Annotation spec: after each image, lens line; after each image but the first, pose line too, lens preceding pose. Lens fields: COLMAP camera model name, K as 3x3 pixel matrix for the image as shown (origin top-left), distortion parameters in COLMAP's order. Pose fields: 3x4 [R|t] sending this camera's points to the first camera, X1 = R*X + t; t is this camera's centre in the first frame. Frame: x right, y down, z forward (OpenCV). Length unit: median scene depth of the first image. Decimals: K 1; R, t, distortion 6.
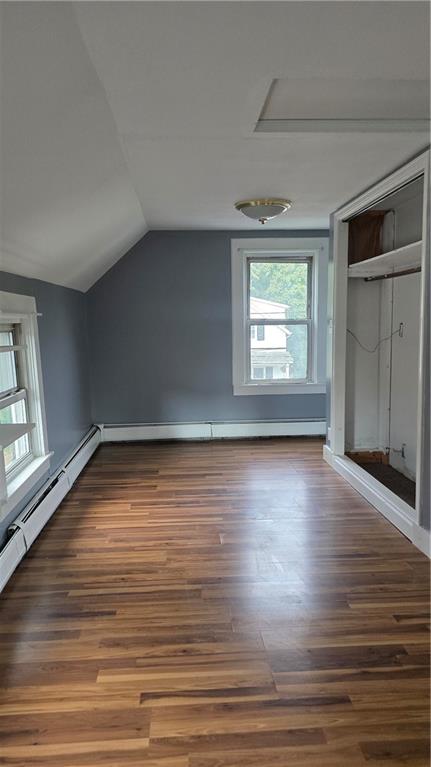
lens RADIAL K [[520.0, 0, 216.4], [0, 520.0, 388.9], [0, 0, 1]] dist [0.038538, -0.007786]
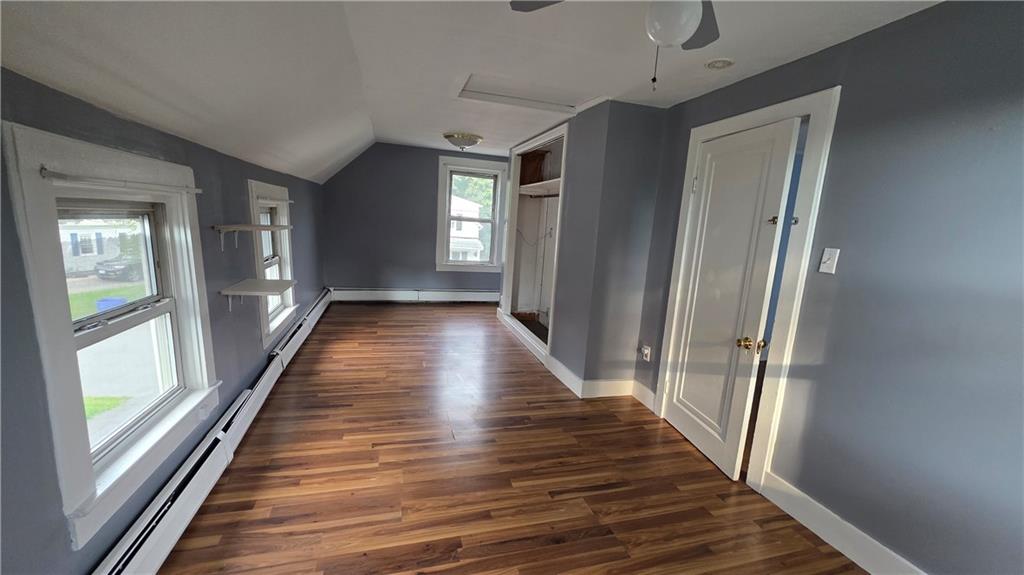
lens RADIAL K [[412.0, 0, 518.8], [0, 412.0, 287.3], [0, 0, 1]] dist [0.001324, 0.000303]
pose [[0.971444, 0.043354, 0.233274, -0.009580], [-0.053305, 0.997910, 0.036518, 0.007997], [-0.231204, -0.047910, 0.971725, -0.178578]]
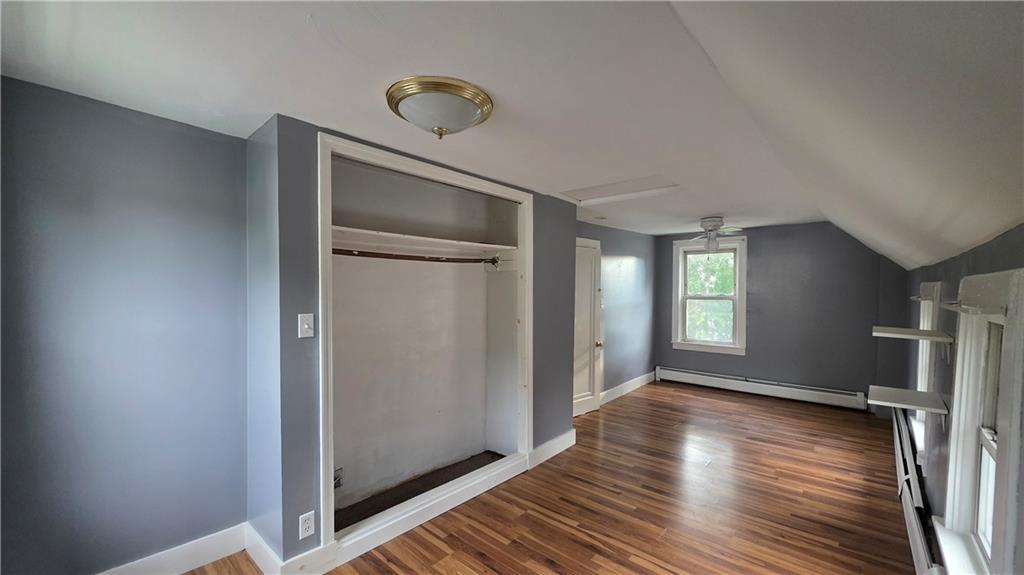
lens RADIAL K [[416.9, 0, 512.0], [0, 416.9, 287.5], [0, 0, 1]] dist [-0.001415, -0.000044]
pose [[-0.704312, 0.016471, 0.709699, -0.306166], [0.094718, 0.992972, 0.070954, -0.210551], [-0.703543, 0.117195, -0.700923, 1.464112]]
